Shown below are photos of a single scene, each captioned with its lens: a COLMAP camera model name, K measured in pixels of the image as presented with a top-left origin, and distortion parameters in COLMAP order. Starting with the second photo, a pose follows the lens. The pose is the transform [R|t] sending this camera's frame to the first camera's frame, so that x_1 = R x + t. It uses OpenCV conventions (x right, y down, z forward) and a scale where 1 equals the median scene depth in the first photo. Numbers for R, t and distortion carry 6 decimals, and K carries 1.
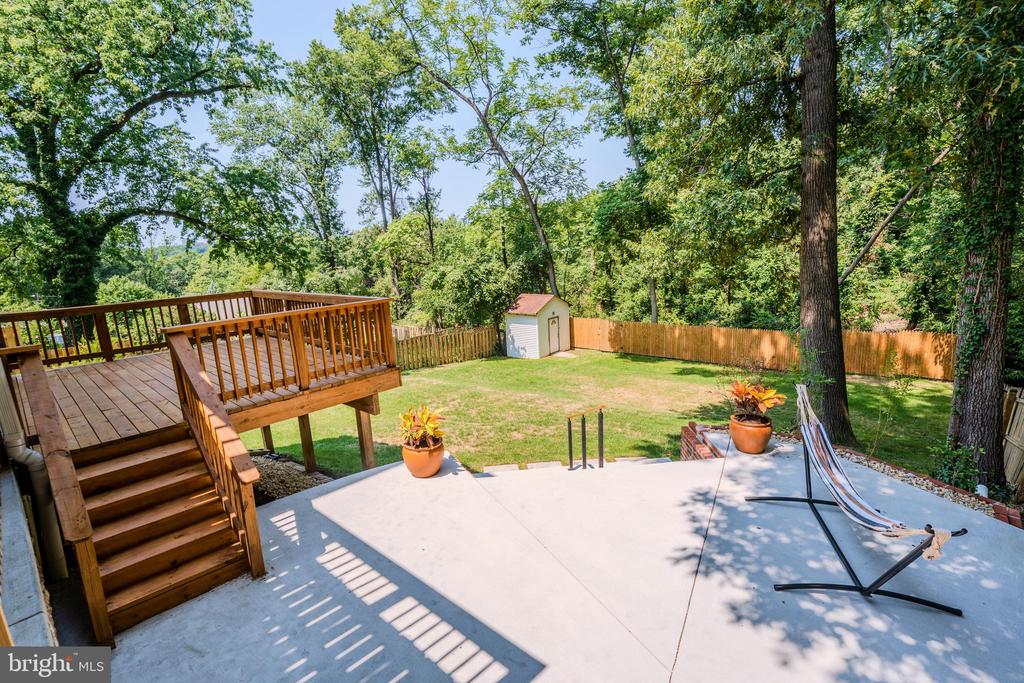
lens RADIAL K [[479.1, 0, 511.6], [0, 479.1, 345.5], [0, 0, 1]] dist [-0.009006, -0.001315]
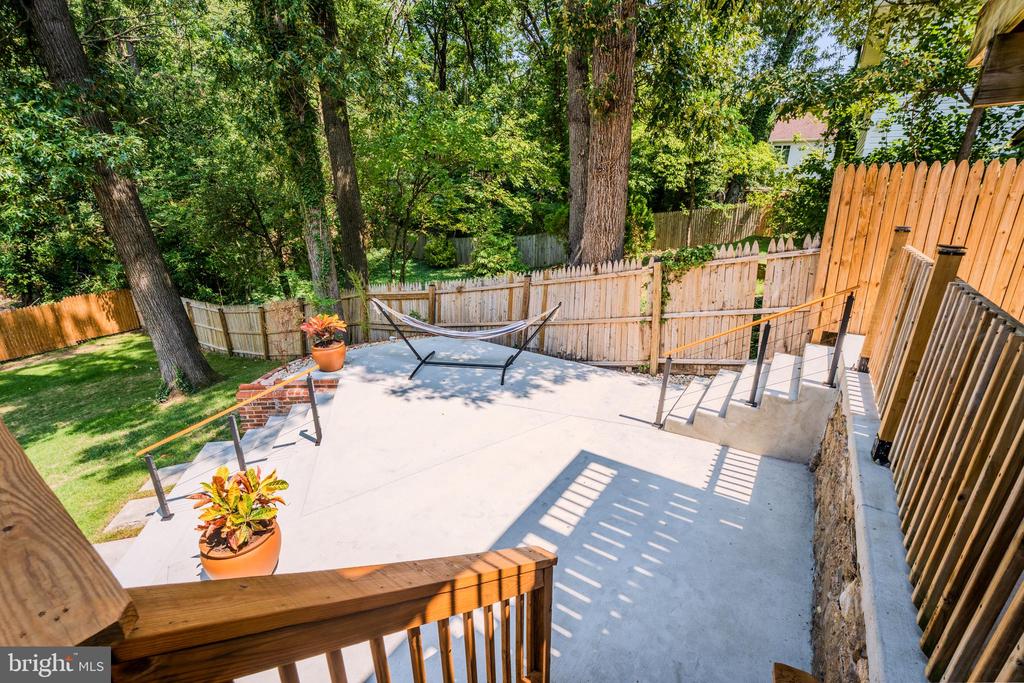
lens RADIAL K [[443.1, 0, 507.1], [0, 443.1, 345.5], [0, 0, 1]] dist [-0.015548, 0.000459]
pose [[-0.130368, -0.286505, 0.949167, -0.136362], [0.206603, 0.928472, 0.308635, -0.020701], [-0.969701, 0.236337, -0.061850, 0.138671]]
